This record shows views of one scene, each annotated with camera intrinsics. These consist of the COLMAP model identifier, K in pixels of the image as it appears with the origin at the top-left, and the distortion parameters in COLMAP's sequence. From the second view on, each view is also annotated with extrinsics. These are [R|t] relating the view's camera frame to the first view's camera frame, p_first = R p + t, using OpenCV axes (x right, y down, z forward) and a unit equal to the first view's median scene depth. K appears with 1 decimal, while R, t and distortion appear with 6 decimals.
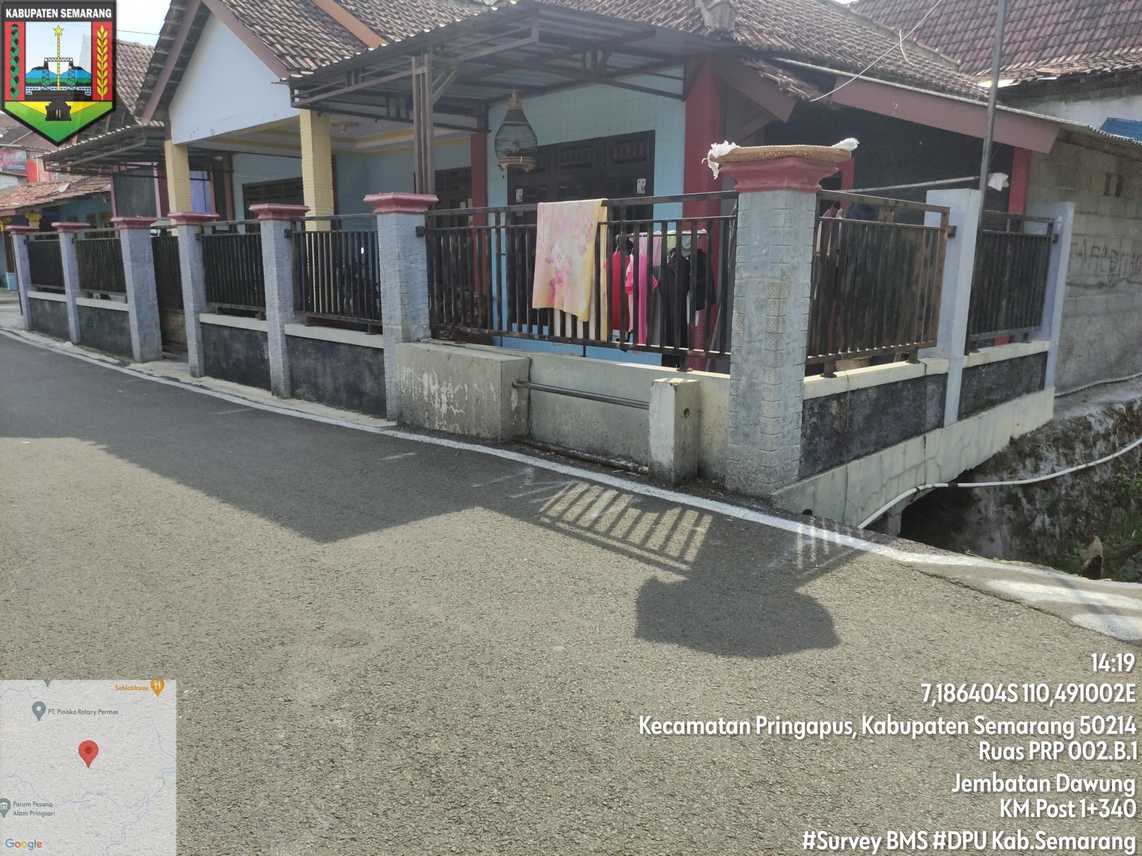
lens RADIAL K [[849.4, 0, 564.8], [0, 849.4, 427.3], [0, 0, 1]] dist [0.051815, -0.057503]
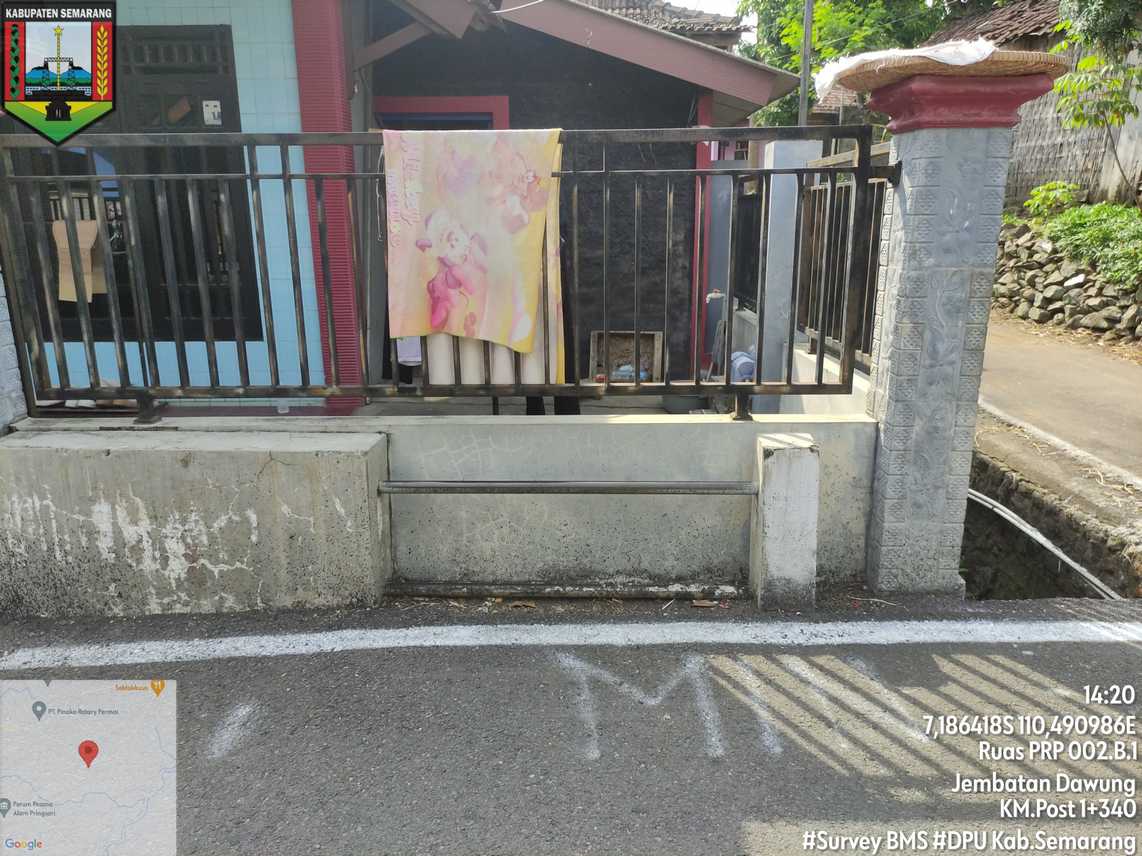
lens RADIAL K [[849.4, 0, 570.2], [0, 849.4, 422.8], [0, 0, 1]] dist [0.051815, -0.057503]
pose [[0.701574, -0.182514, 0.688827, -0.385818], [0.150834, 0.982776, 0.106775, -0.151904], [-0.696450, 0.028988, 0.717019, 0.658688]]
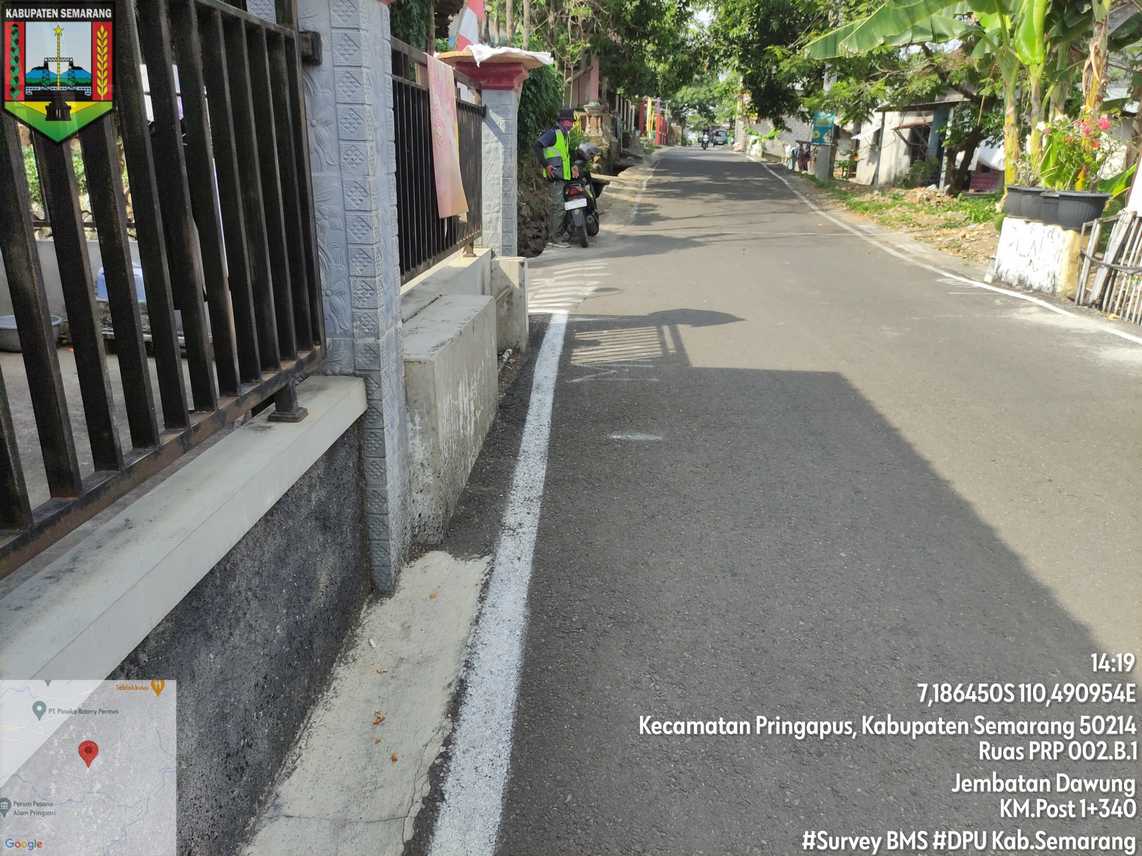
lens RADIAL K [[849.4, 0, 567.0], [0, 849.4, 425.1], [0, 0, 1]] dist [0.051815, -0.057503]
pose [[-0.689034, -0.231126, 0.686887, -0.719845], [0.127449, 0.894370, 0.428787, -0.320282], [-0.713435, 0.382992, -0.586795, 1.644077]]
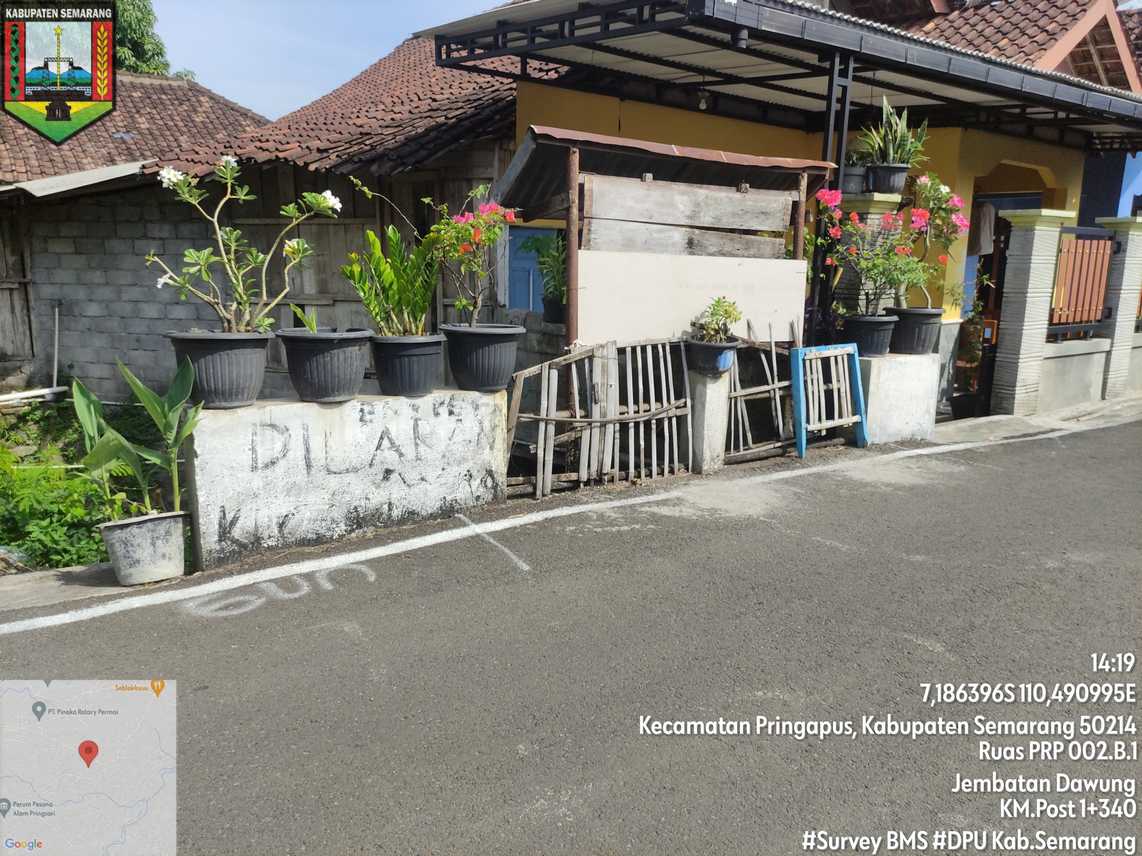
lens RADIAL K [[849.4, 0, 566.9], [0, 849.4, 427.1], [0, 0, 1]] dist [0.051815, -0.057503]
pose [[-0.163288, 0.188124, -0.968476, 0.647511], [-0.206436, 0.953406, 0.220003, -0.027919], [0.964739, 0.235852, -0.116844, 0.133761]]
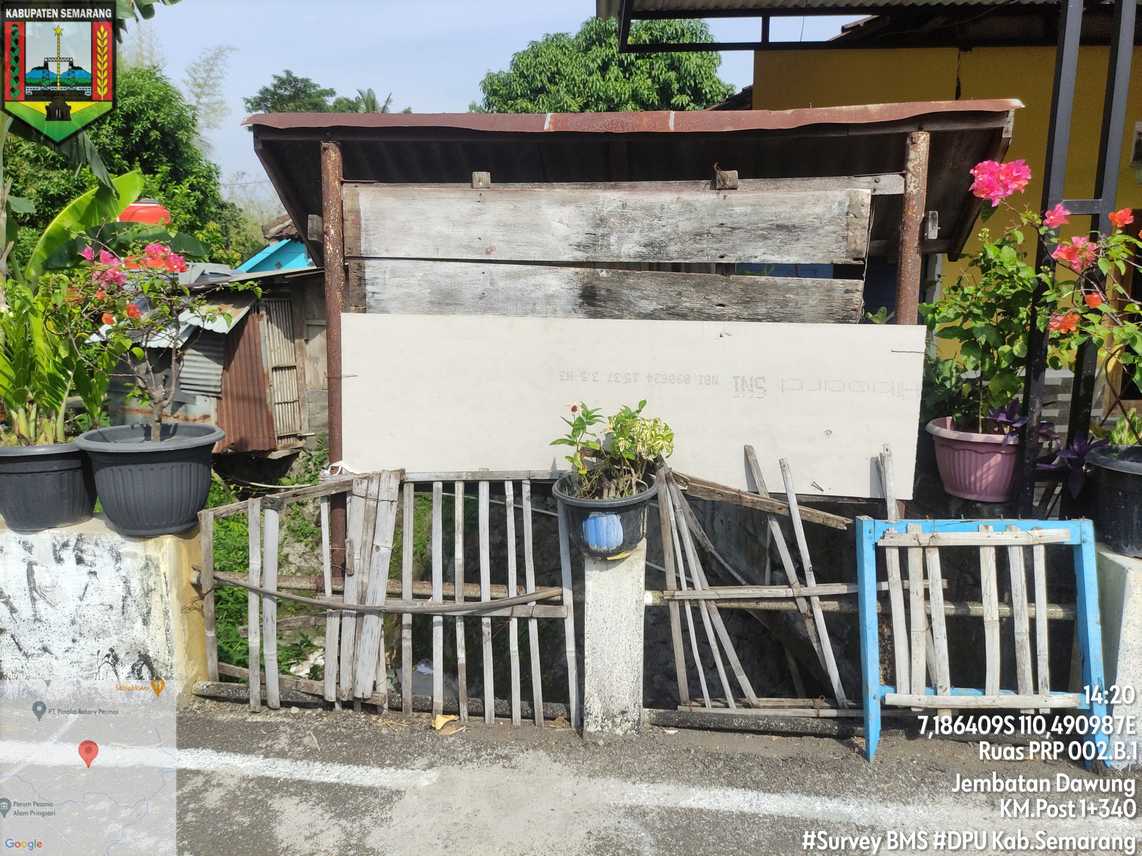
lens RADIAL K [[849.4, 0, 569.7], [0, 849.4, 420.0], [0, 0, 1]] dist [0.051815, -0.057503]
pose [[-0.764237, 0.108727, -0.635705, -0.055713], [-0.119661, 0.944668, 0.305425, -0.132223], [0.633737, 0.309486, -0.708940, 0.501796]]
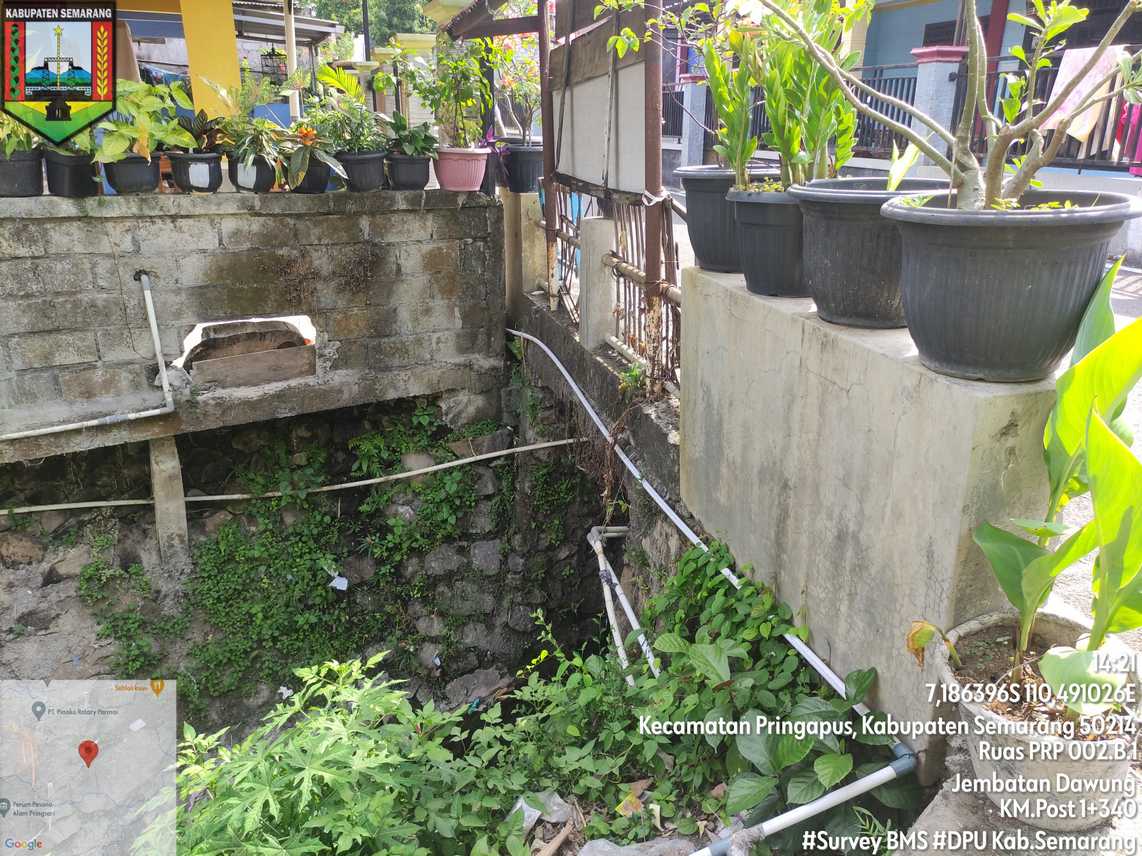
lens RADIAL K [[849.4, 0, 575.7], [0, 849.4, 427.7], [0, 0, 1]] dist [0.051815, -0.057503]
pose [[0.884423, 0.161825, -0.437732, -0.026218], [-0.093752, 0.980443, 0.173037, 0.164214], [0.457173, -0.112000, 0.882298, -0.639960]]
